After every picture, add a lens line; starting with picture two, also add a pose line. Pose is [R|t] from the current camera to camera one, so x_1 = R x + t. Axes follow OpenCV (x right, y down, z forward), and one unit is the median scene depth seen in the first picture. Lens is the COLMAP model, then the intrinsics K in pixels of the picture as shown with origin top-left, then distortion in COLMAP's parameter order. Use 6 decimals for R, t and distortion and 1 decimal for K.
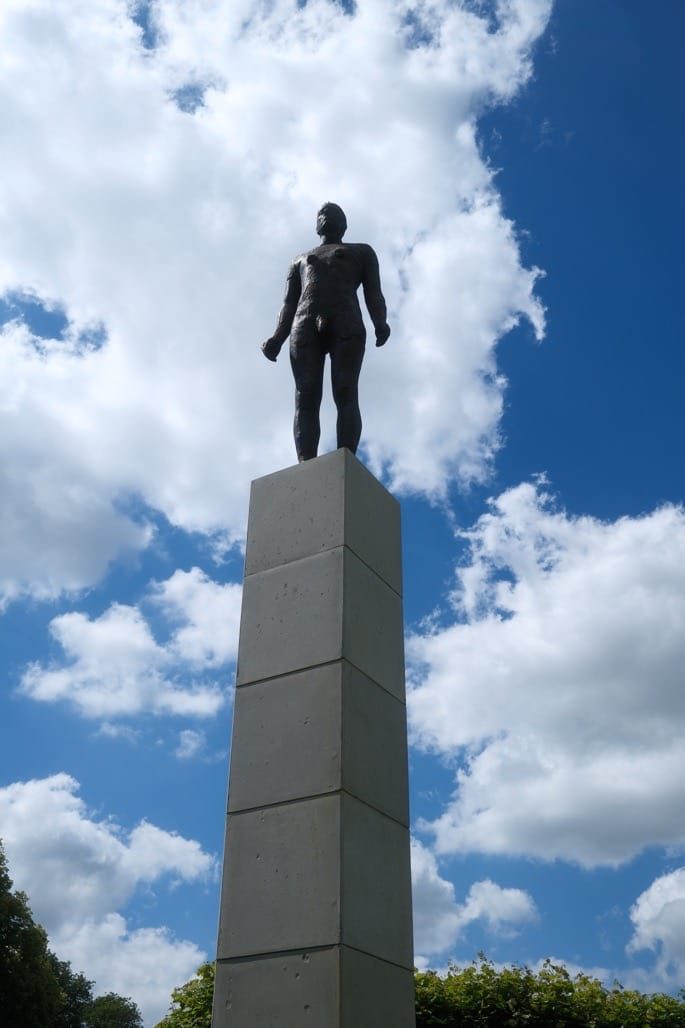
lens RADIAL K [[1062.7, 0, 342.5], [0, 1062.7, 514.0], [0, 0, 1]] dist [0.000149, 0.000336]
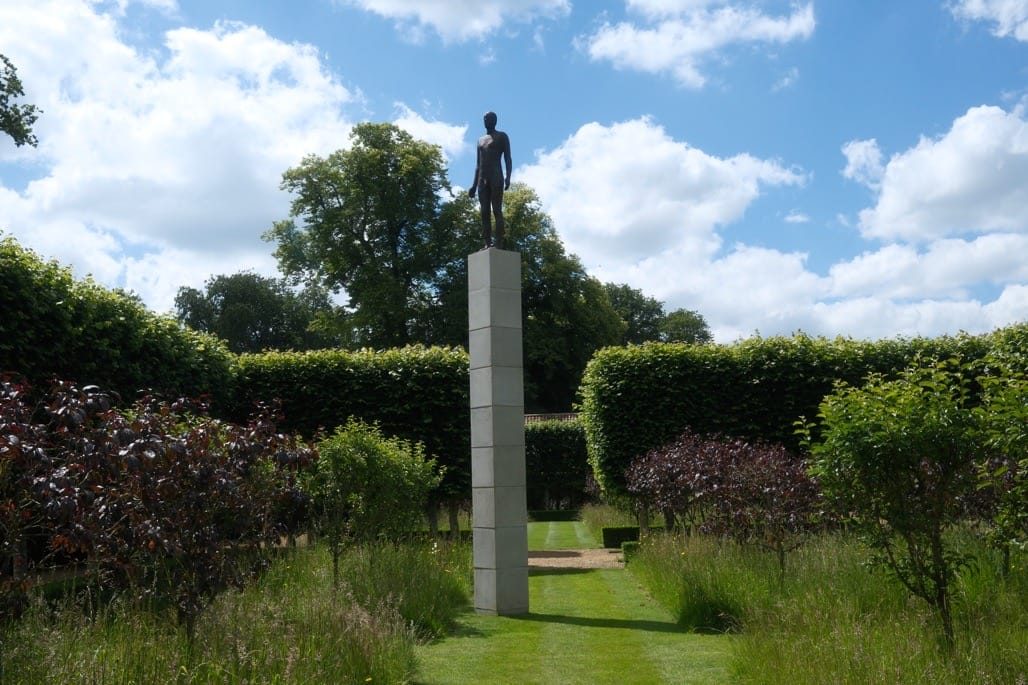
lens RADIAL K [[1062.7, 0, 514.0], [0, 1062.7, 342.5], [0, 0, 1]] dist [0.000149, 0.000336]
pose [[0.925997, -0.078258, -0.369332, 0.165879], [0.236300, 0.883100, 0.405335, -0.147717], [0.294436, -0.462612, 0.836240, -0.231603]]
